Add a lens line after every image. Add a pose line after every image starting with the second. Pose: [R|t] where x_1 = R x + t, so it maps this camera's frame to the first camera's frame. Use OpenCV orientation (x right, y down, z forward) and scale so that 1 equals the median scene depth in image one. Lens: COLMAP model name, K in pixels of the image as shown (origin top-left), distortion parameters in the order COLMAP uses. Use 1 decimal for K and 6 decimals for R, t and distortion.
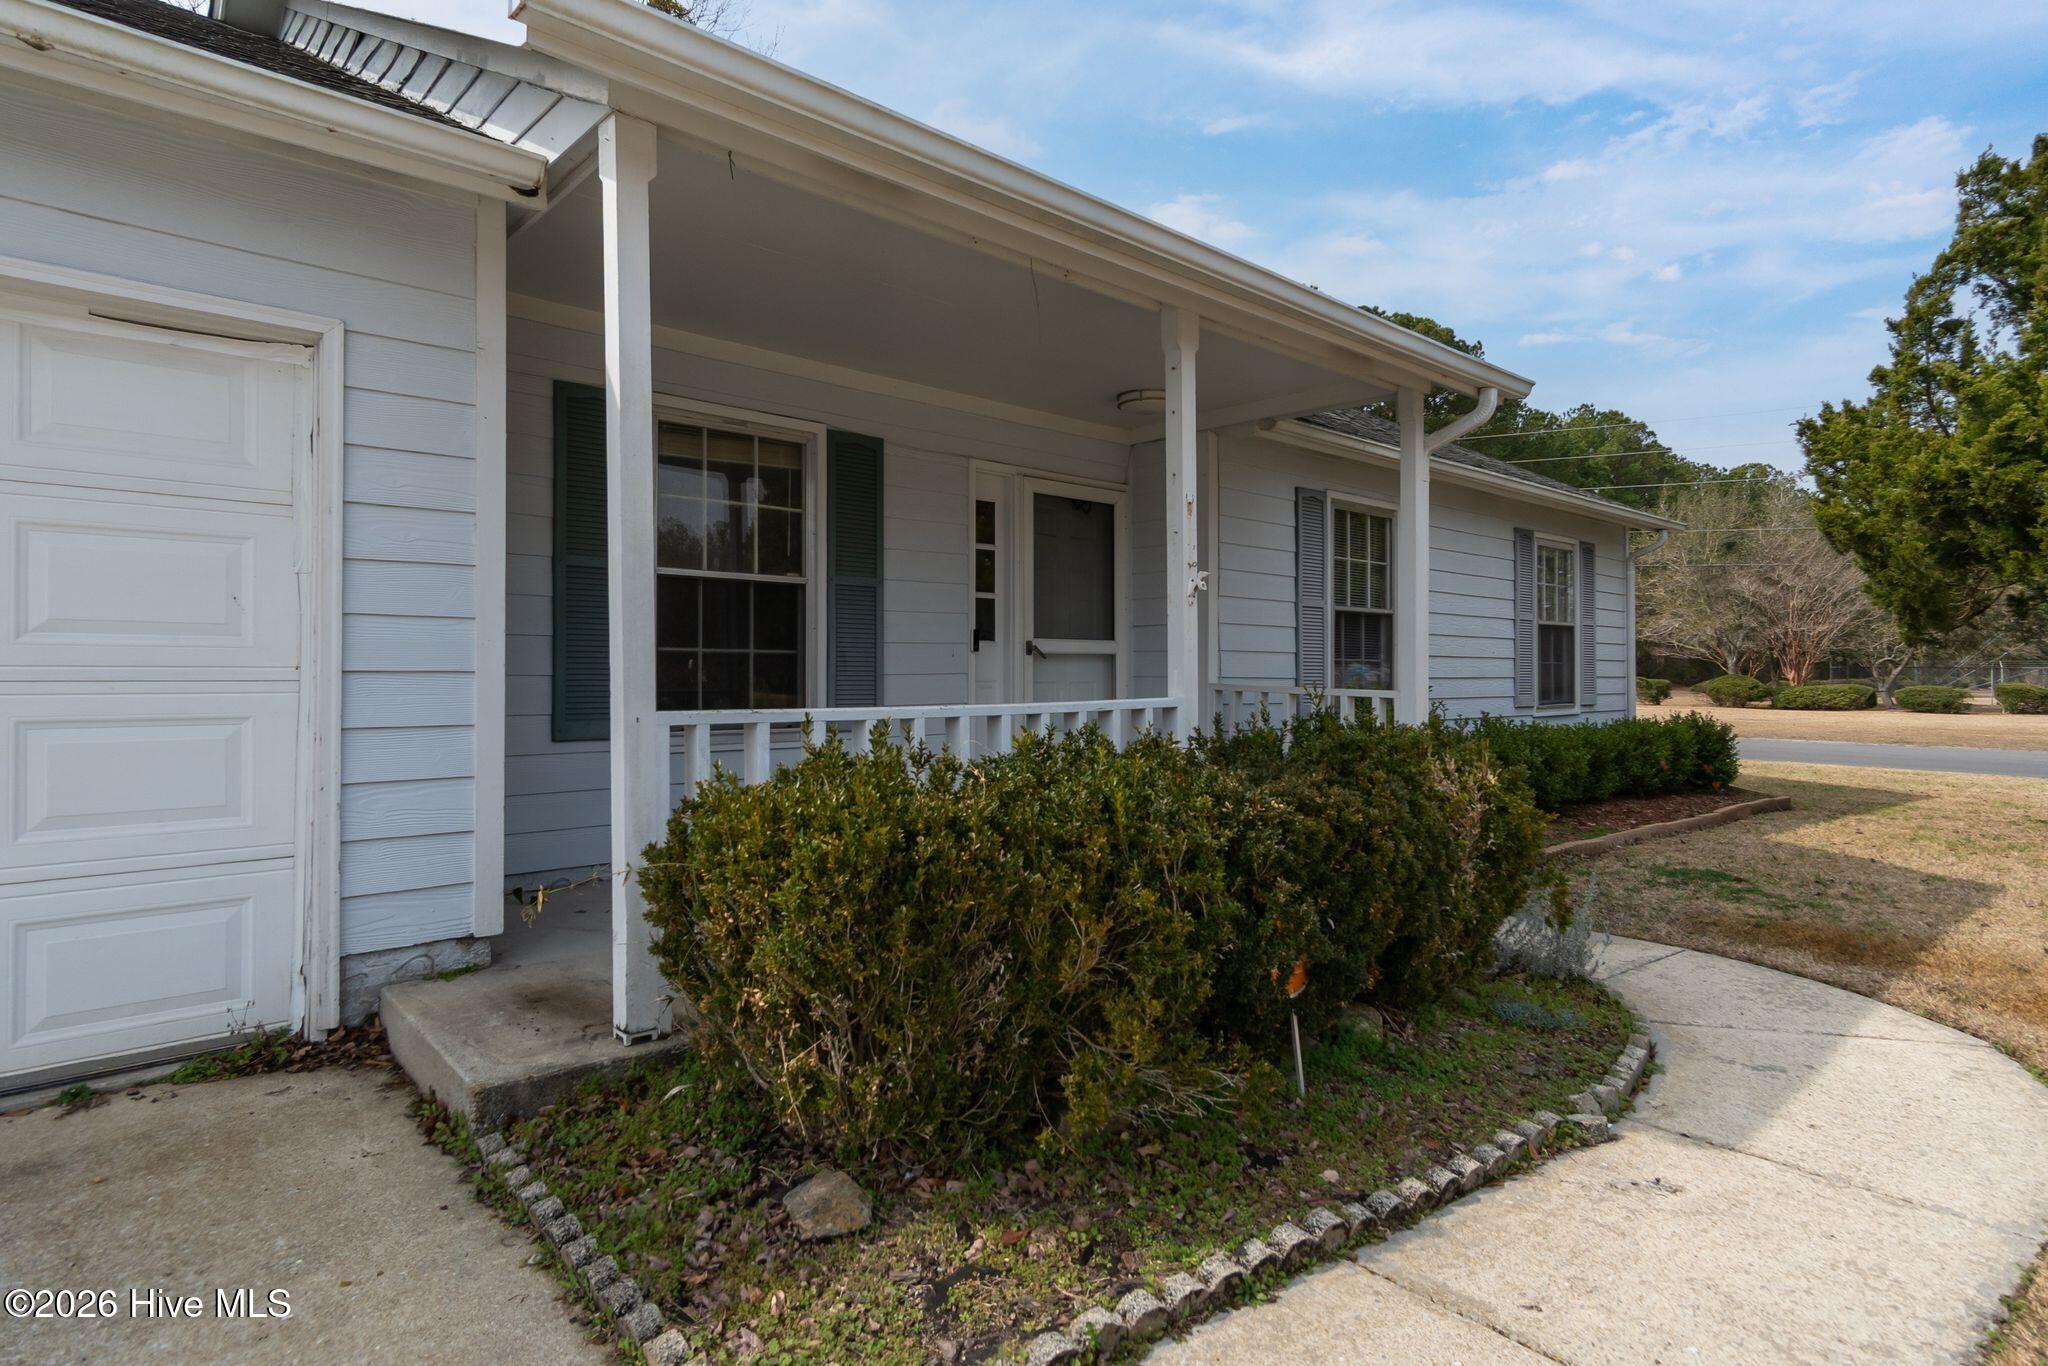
lens RADIAL K [[1085.4, 0, 1032.0], [0, 1085.4, 673.3], [0, 0, 1]] dist [0.003915, 0.001274]
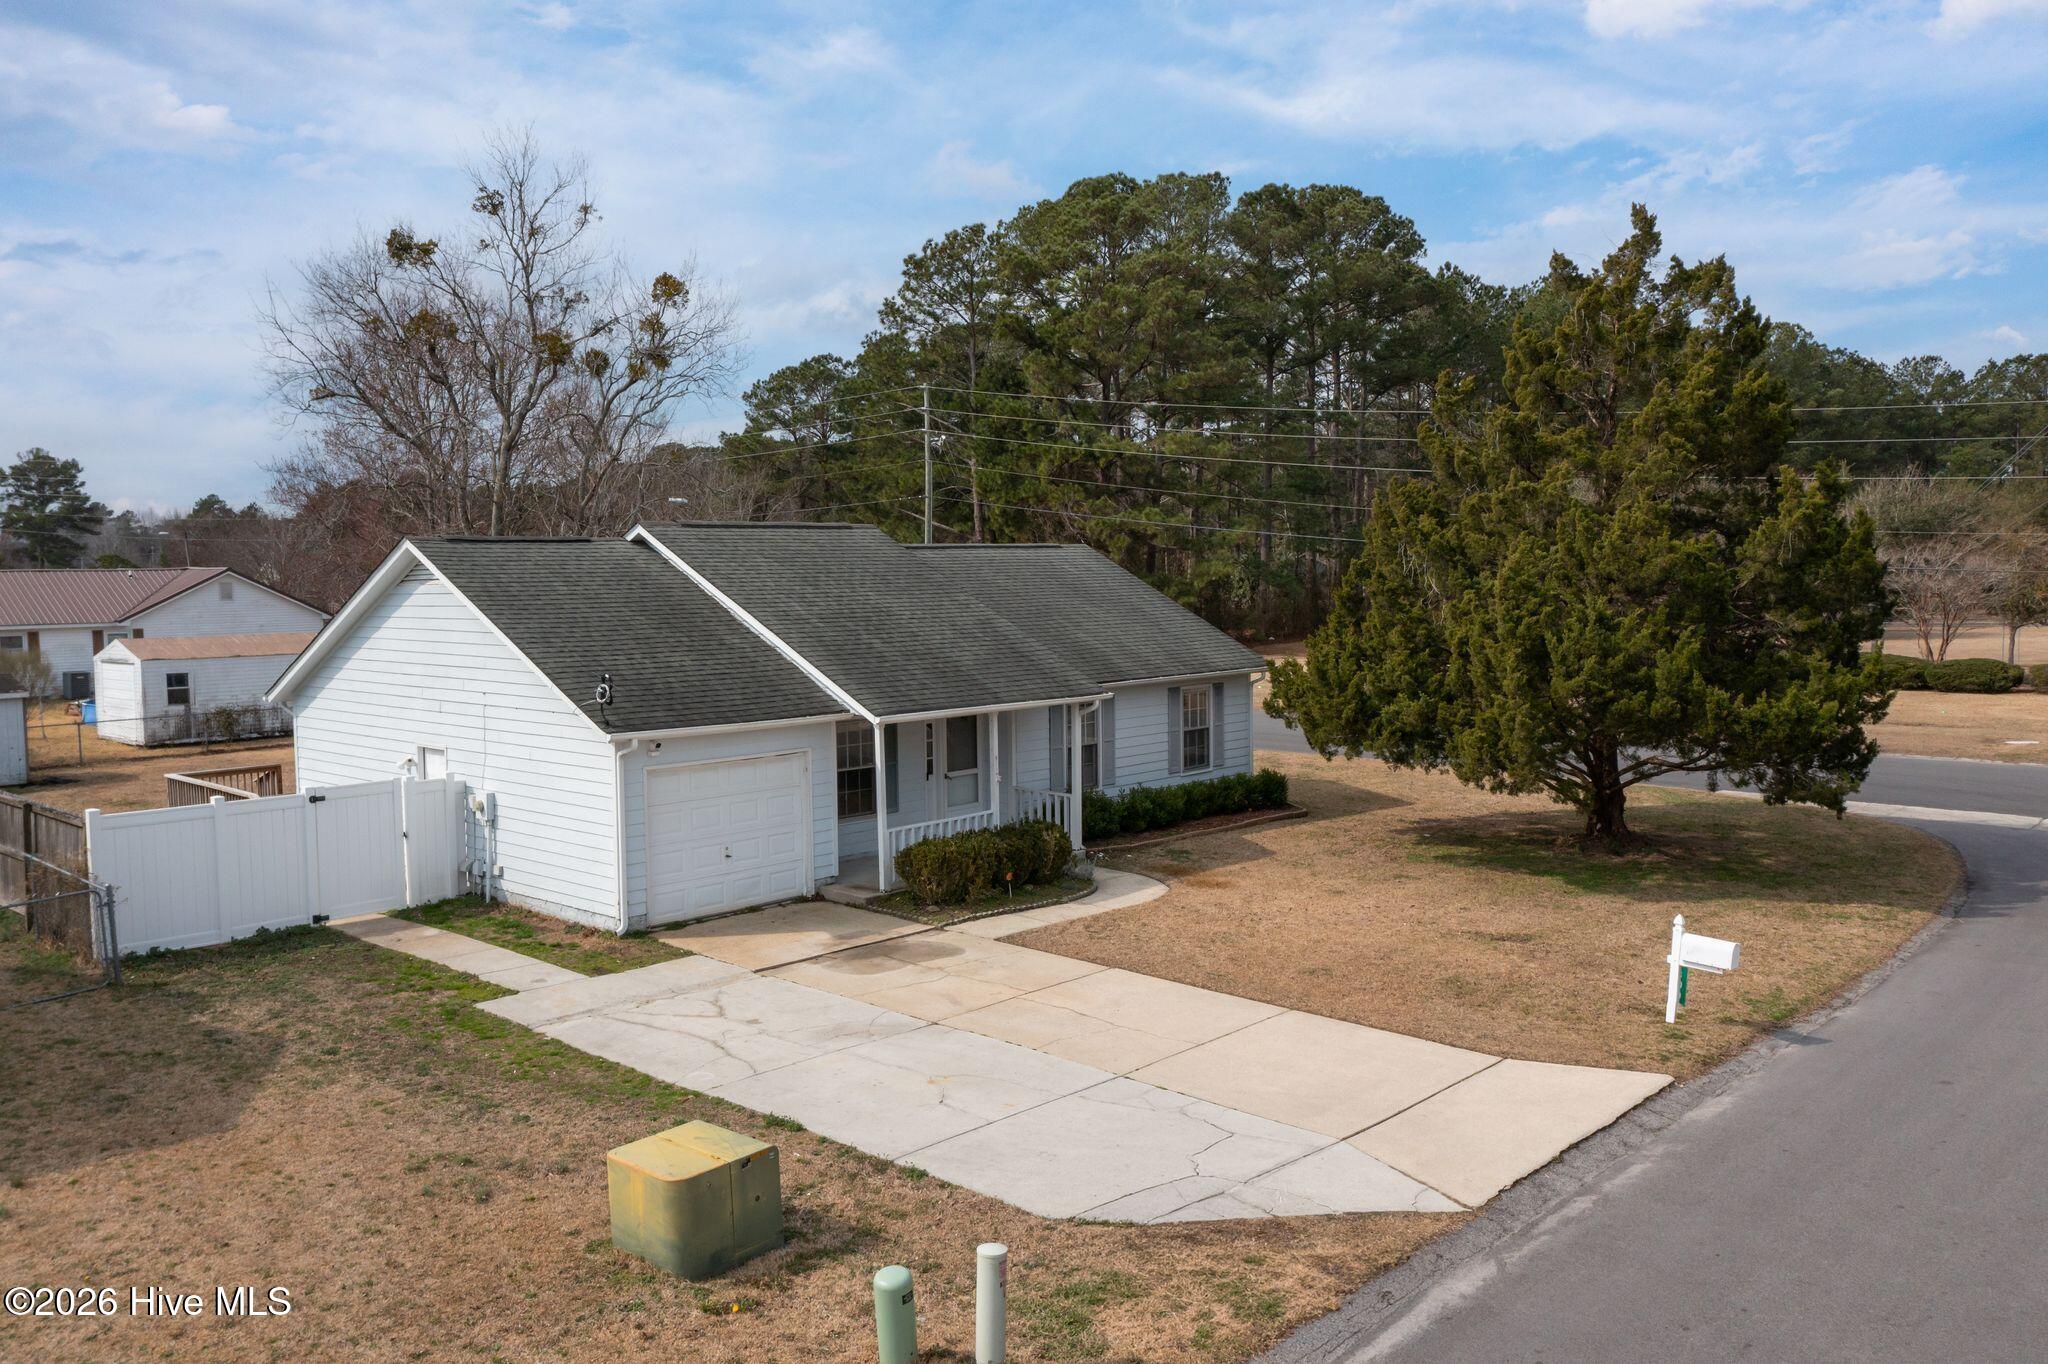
lens RADIAL K [[1629.1, 0, 983.8], [0, 1629.1, 692.2], [0, 0, 1]] dist [-0.047189, 0.001594]
pose [[0.997187, -0.023056, 0.071323, -0.189486], [0.017166, 0.996475, 0.082117, -0.563611], [-0.072965, -0.080661, 0.994067, -3.021407]]
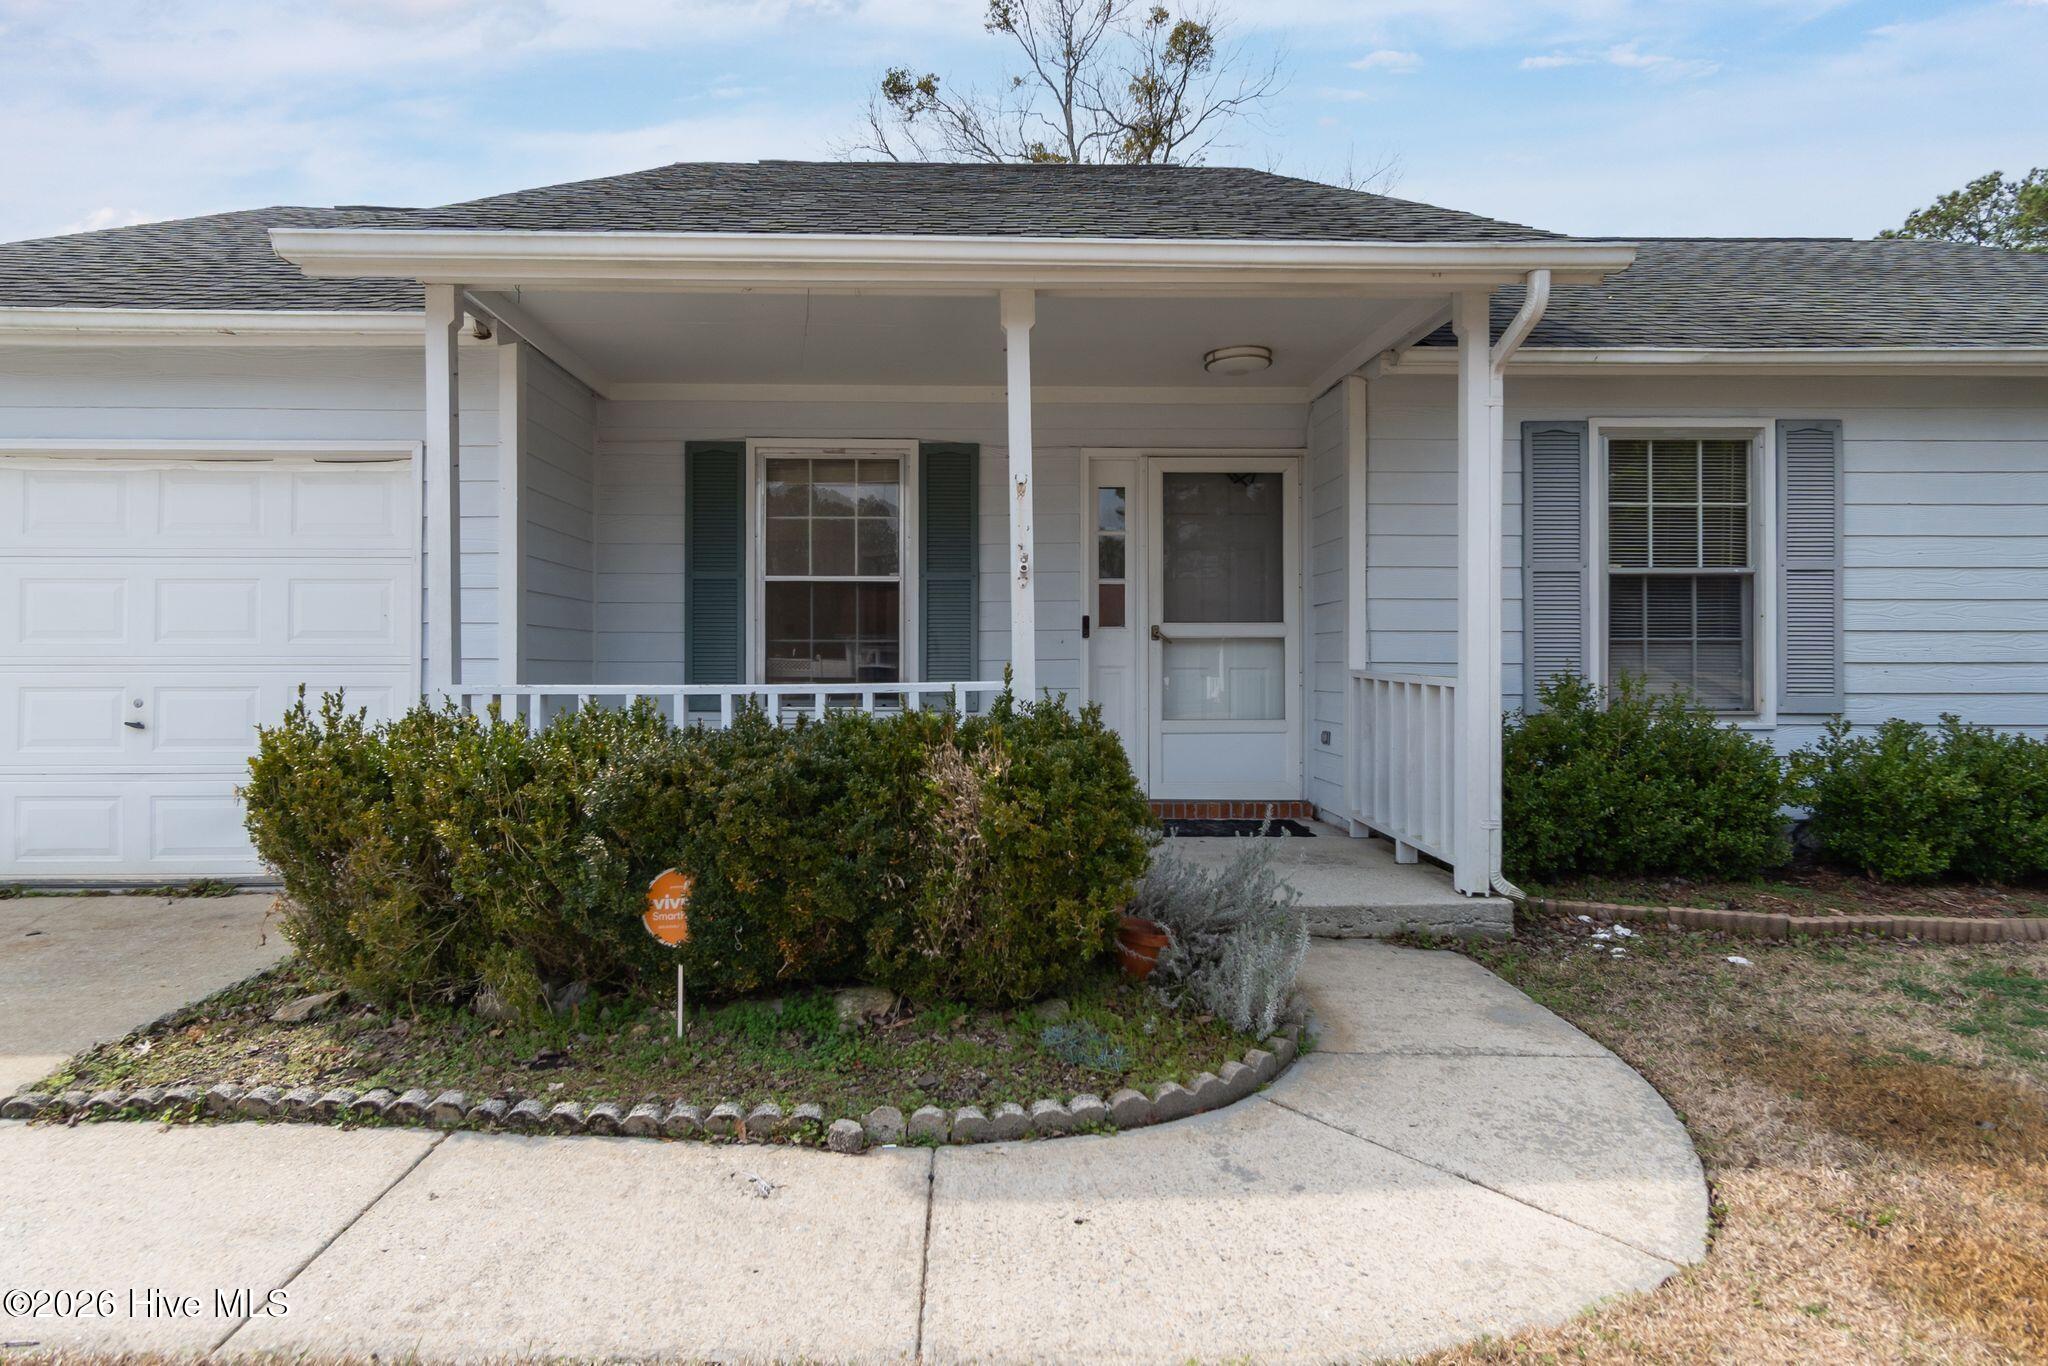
lens RADIAL K [[1101.1, 0, 994.2], [0, 1101.1, 666.9], [0, 0, 1]] dist [0.005658, 0.001891]
pose [[0.758163, -0.001513, -0.652063, 0.530758], [0.003211, 0.999994, 0.001413, 0.005120], [0.652057, -0.003165, 0.758163, 0.155913]]
